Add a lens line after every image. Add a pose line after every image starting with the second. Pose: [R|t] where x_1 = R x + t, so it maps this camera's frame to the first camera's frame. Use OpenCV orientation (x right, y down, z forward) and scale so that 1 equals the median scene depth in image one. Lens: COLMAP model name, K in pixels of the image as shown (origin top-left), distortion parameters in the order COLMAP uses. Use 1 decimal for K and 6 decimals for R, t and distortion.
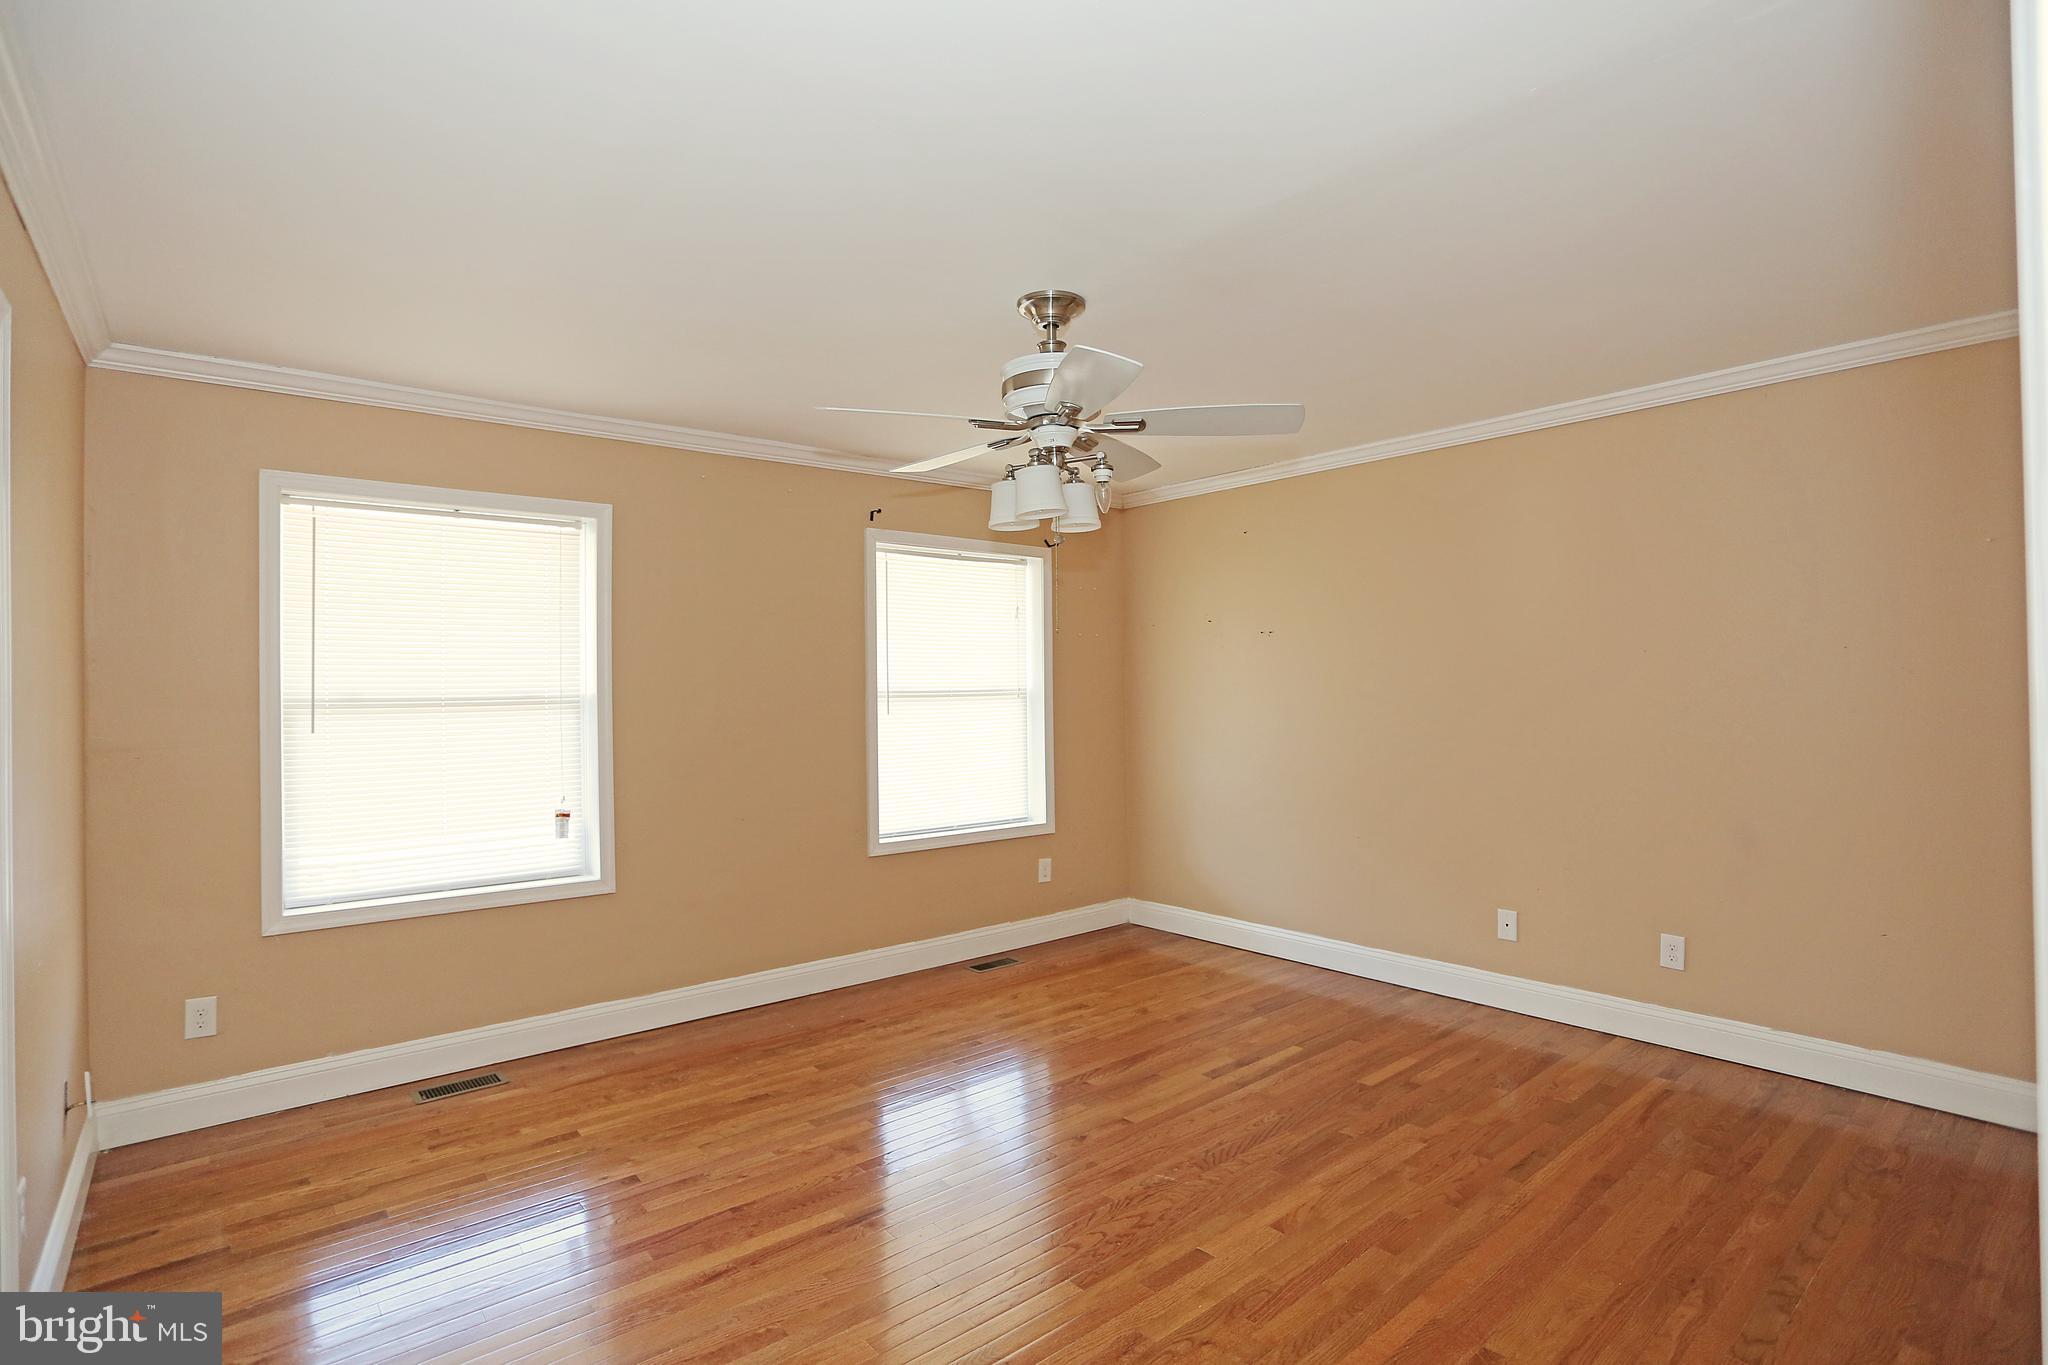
lens RADIAL K [[1002.8, 0, 1018.8], [0, 1002.8, 672.0], [0, 0, 1]] dist [-0.076025, 0.029109]
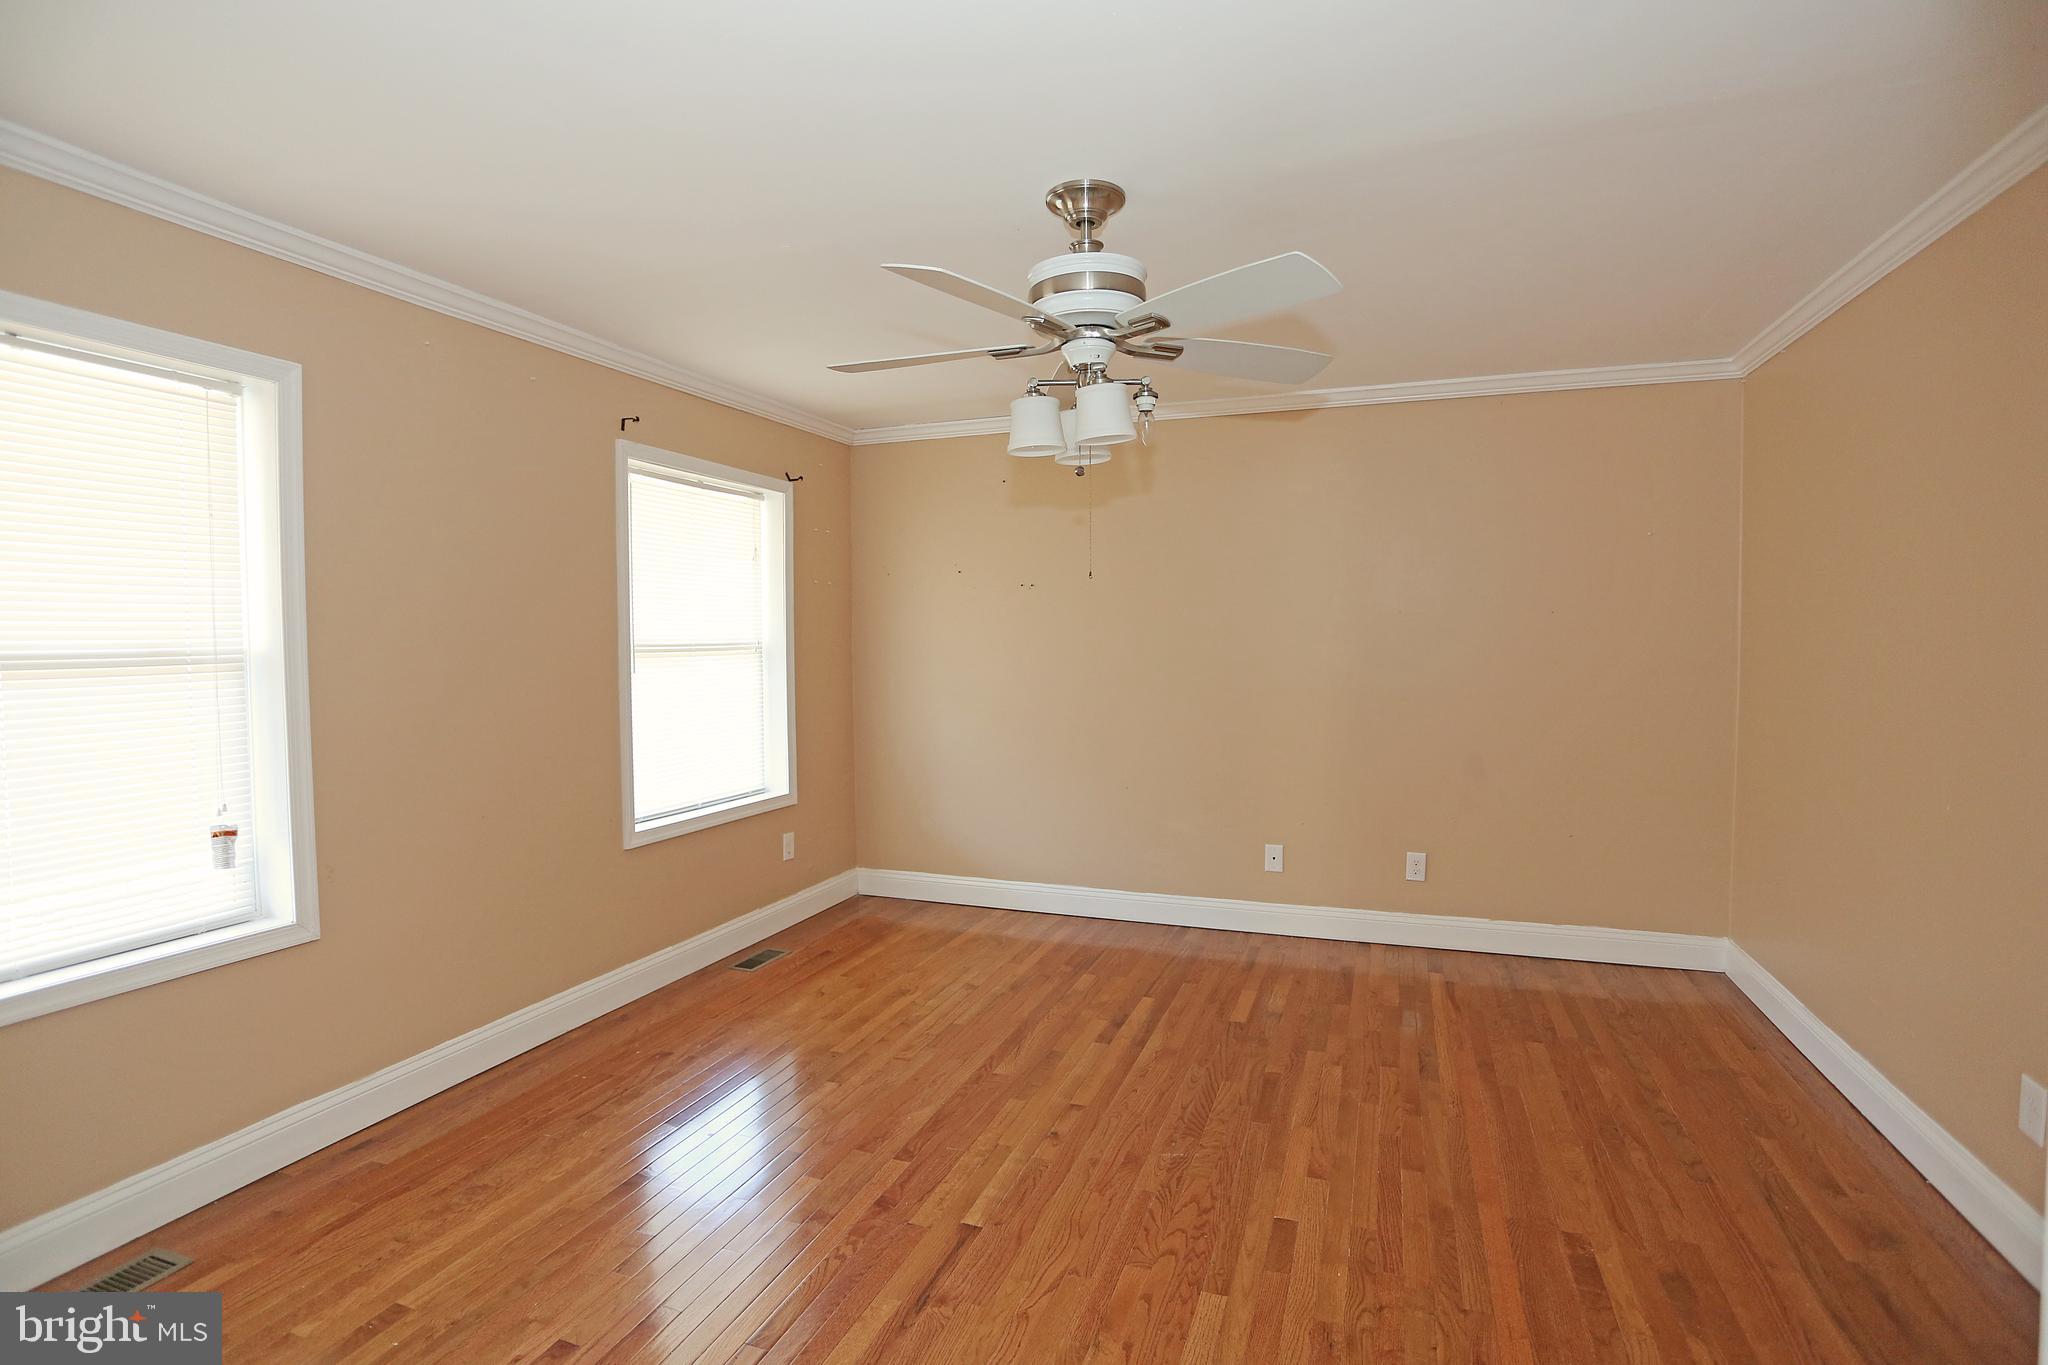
lens RADIAL K [[1002.8, 0, 1085.7], [0, 1002.8, 673.4], [0, 0, 1]] dist [-0.076025, 0.029109]
pose [[0.866647, -0.012309, 0.498770, -0.283023], [-0.010762, 0.999002, 0.043355, 0.004999], [-0.498806, -0.042941, 0.865650, 0.168122]]
